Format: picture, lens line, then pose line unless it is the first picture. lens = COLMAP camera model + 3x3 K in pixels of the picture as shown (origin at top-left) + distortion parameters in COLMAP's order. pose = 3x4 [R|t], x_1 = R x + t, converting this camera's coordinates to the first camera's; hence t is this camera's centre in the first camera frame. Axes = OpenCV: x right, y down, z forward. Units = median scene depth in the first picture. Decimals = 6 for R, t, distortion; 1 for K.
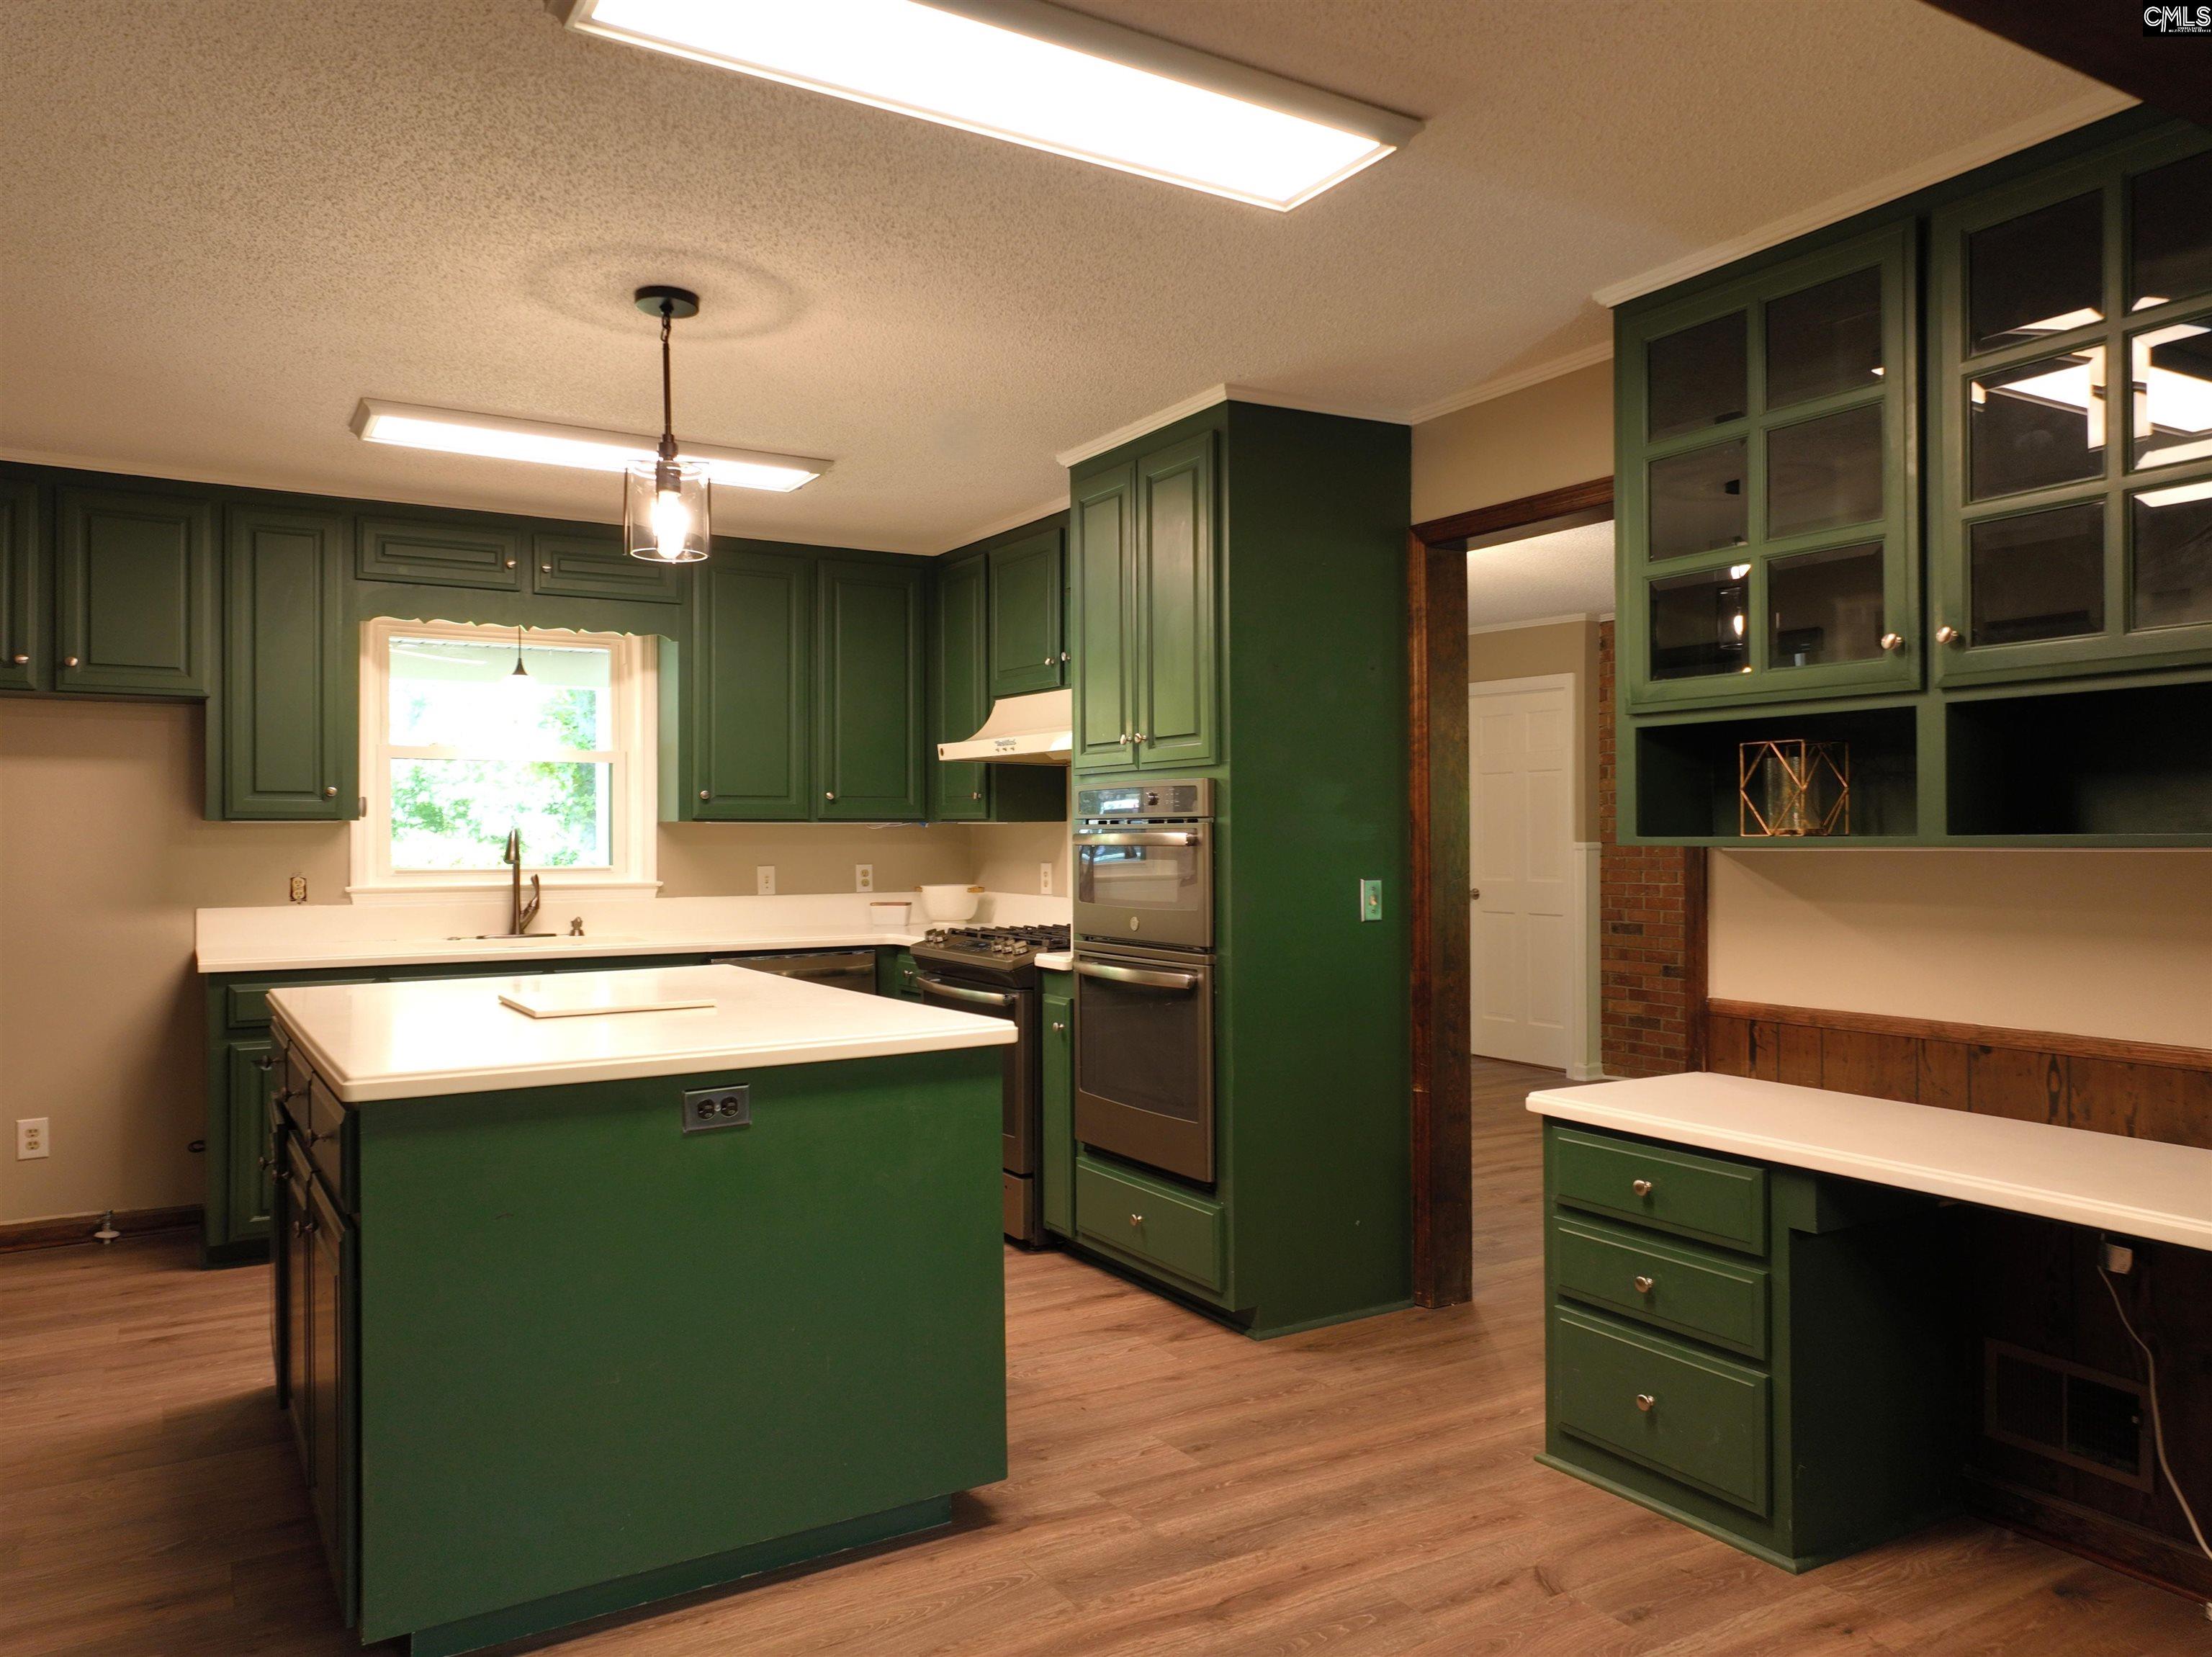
lens RADIAL K [[1553.2, 0, 1117.0], [0, 1553.2, 830.8], [0, 0, 1]] dist [0.019115, -0.033102]
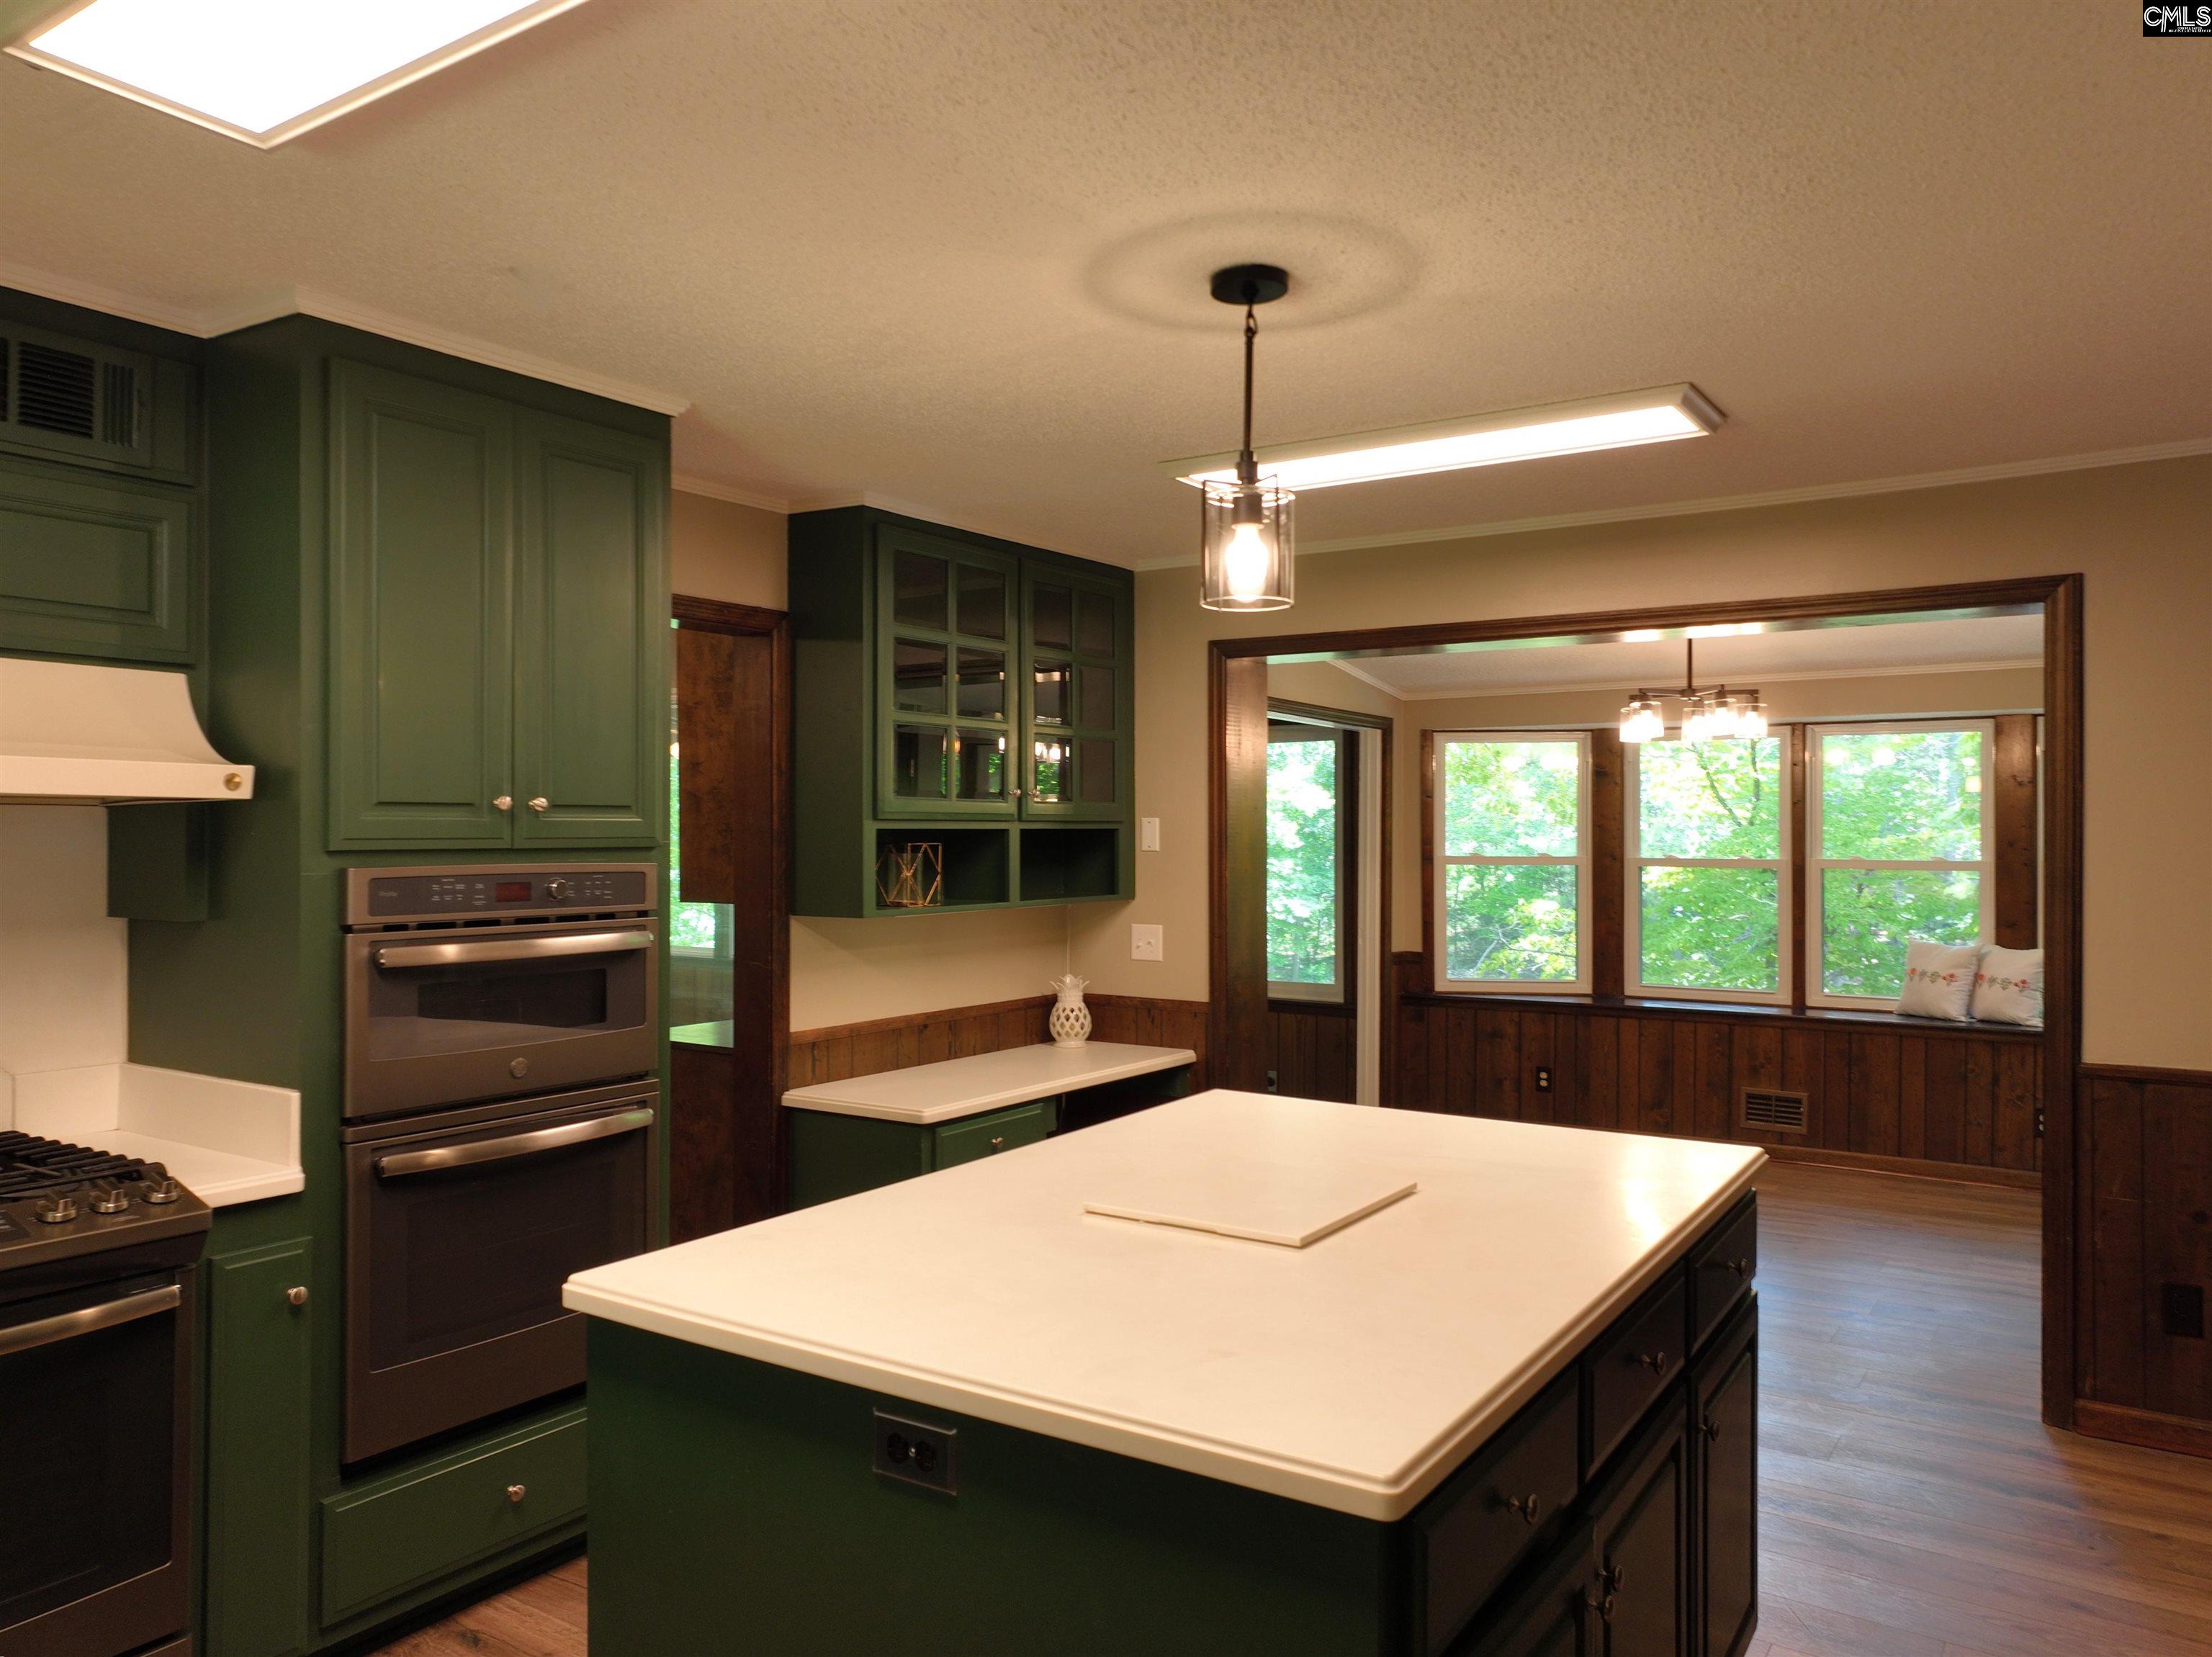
lens RADIAL K [[1553.2, 0, 1117.0], [0, 1553.2, 830.8], [0, 0, 1]] dist [0.019115, -0.033102]
pose [[-0.425918, 0.005757, 0.904743, -0.973691], [-0.000714, 0.999977, -0.006699, -0.055980], [-0.904761, -0.003499, -0.425904, 1.392850]]
